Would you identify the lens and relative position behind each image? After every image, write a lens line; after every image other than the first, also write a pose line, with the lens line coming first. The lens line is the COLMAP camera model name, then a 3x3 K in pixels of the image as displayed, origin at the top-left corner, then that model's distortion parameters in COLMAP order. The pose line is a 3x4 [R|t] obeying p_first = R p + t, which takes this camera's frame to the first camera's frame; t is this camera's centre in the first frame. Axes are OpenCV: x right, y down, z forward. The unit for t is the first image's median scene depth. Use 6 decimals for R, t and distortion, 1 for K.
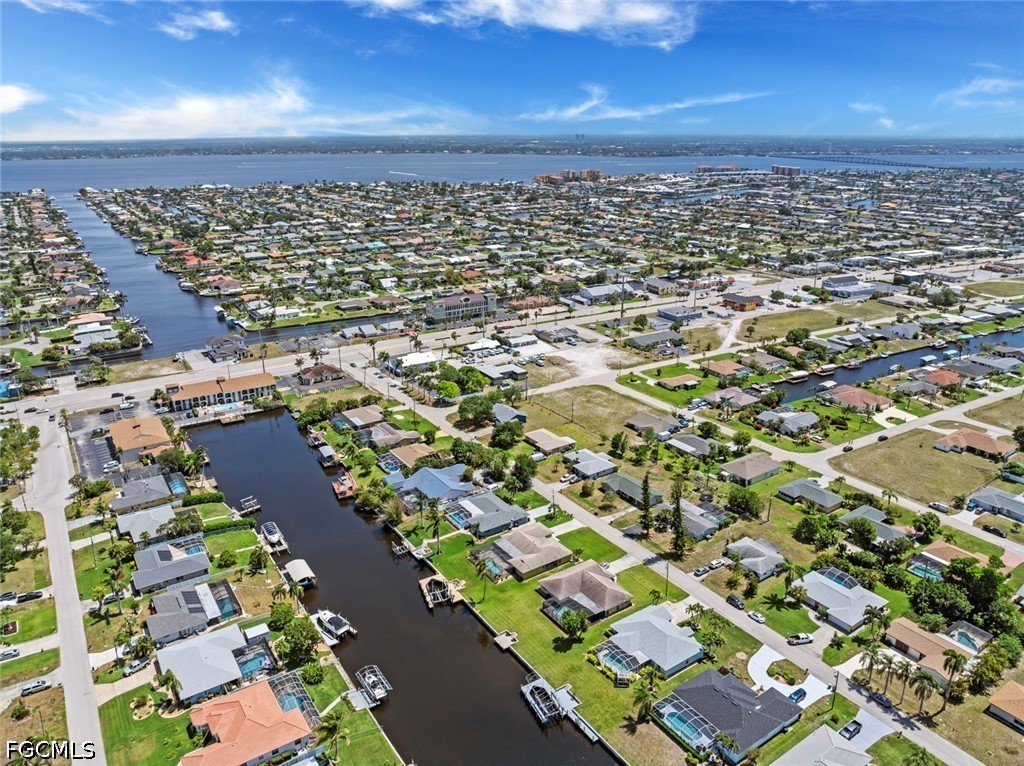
lens RADIAL K [[720.7, 0, 512.0], [0, 720.7, 383.0], [0, 0, 1]] dist [-0.027877, 0.000792]
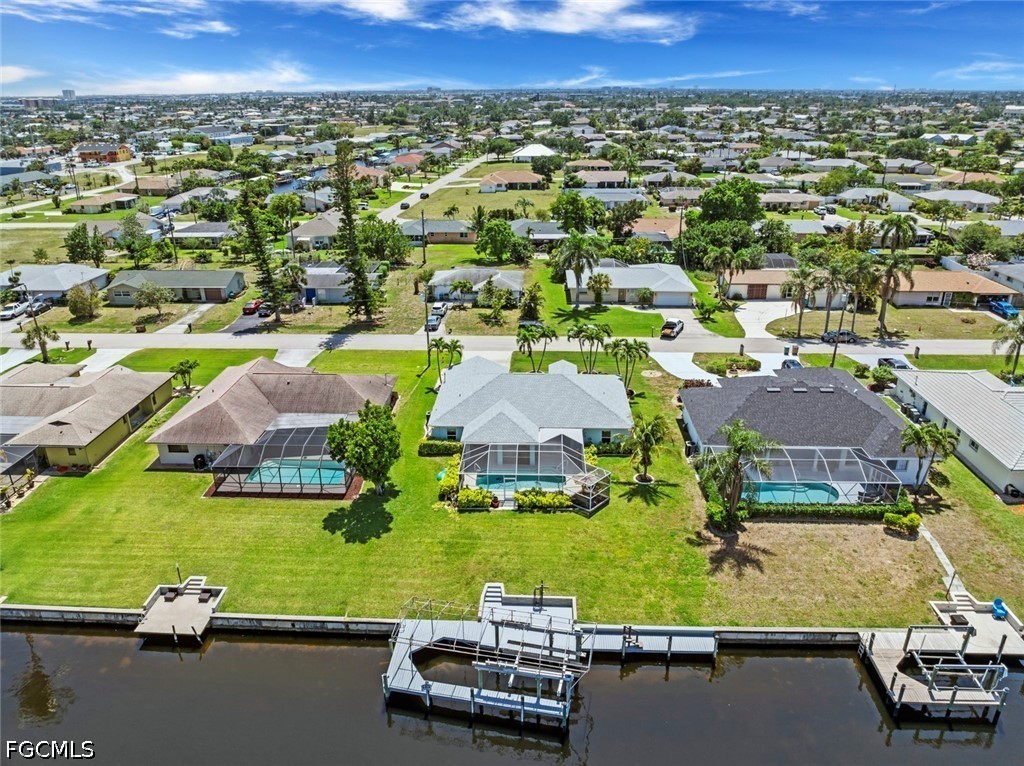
lens RADIAL K [[720.2, 0, 512.0], [0, 720.2, 383.0], [0, 0, 1]] dist [-0.039217, -0.000411]
pose [[0.593853, -0.304138, 0.744875, -0.072306], [0.269985, 0.947449, 0.171604, 0.167950], [-0.757923, 0.099197, 0.644758, 0.459175]]
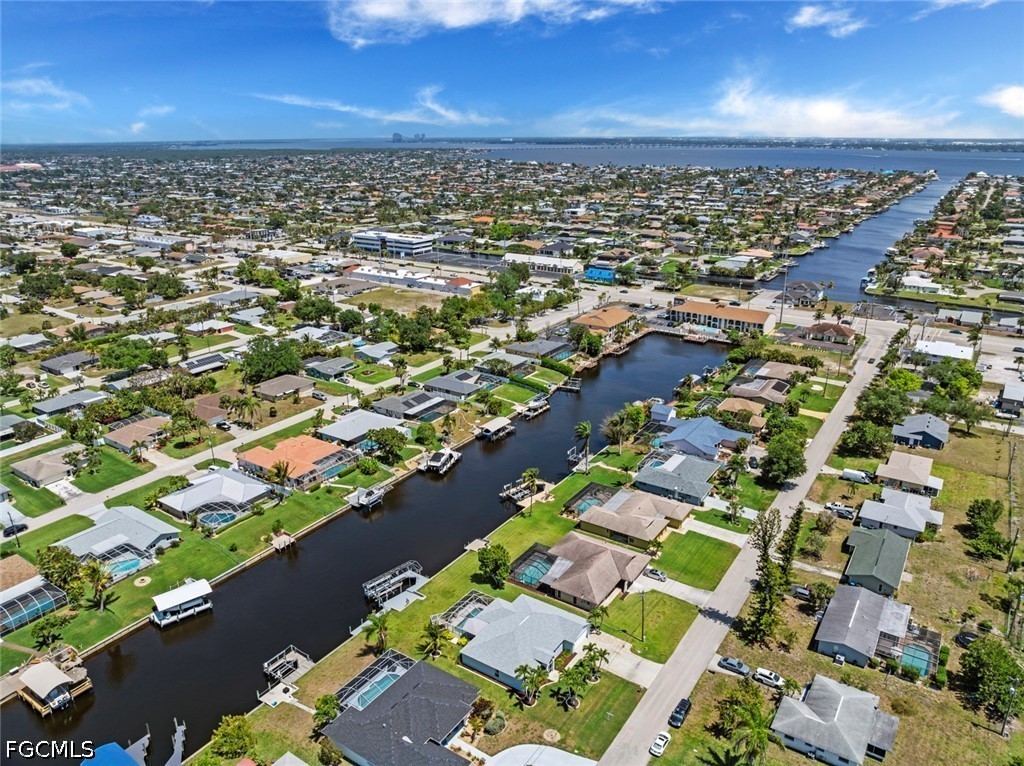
lens RADIAL K [[712.5, 0, 512.0], [0, 712.5, 383.0], [0, 0, 1]] dist [-0.055157, -0.002560]
pose [[0.370786, 0.305479, -0.877041, 0.466476], [-0.300451, 0.933028, 0.197958, -0.013426], [0.878776, 0.190108, 0.437736, 0.393232]]
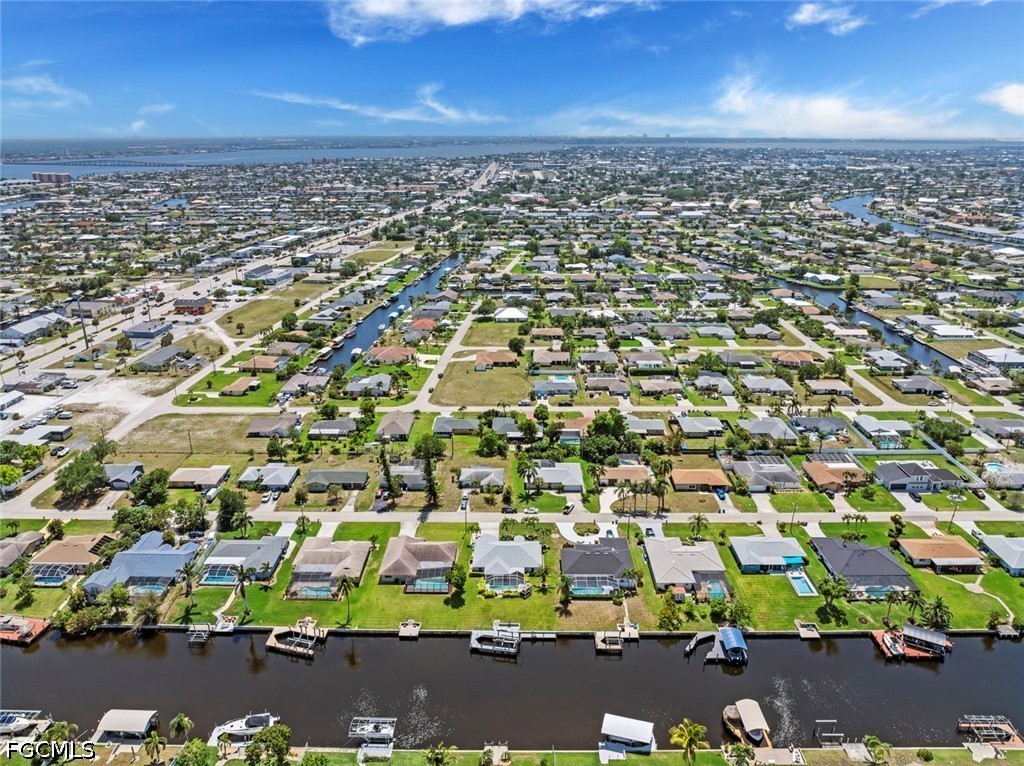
lens RADIAL K [[720.7, 0, 512.0], [0, 720.7, 383.0], [0, 0, 1]] dist [-0.027877, 0.000792]
pose [[0.570648, -0.270302, 0.775434, -0.396465], [0.272658, 0.953072, 0.131573, -0.042468], [-0.774609, 0.136347, 0.617569, 0.140425]]
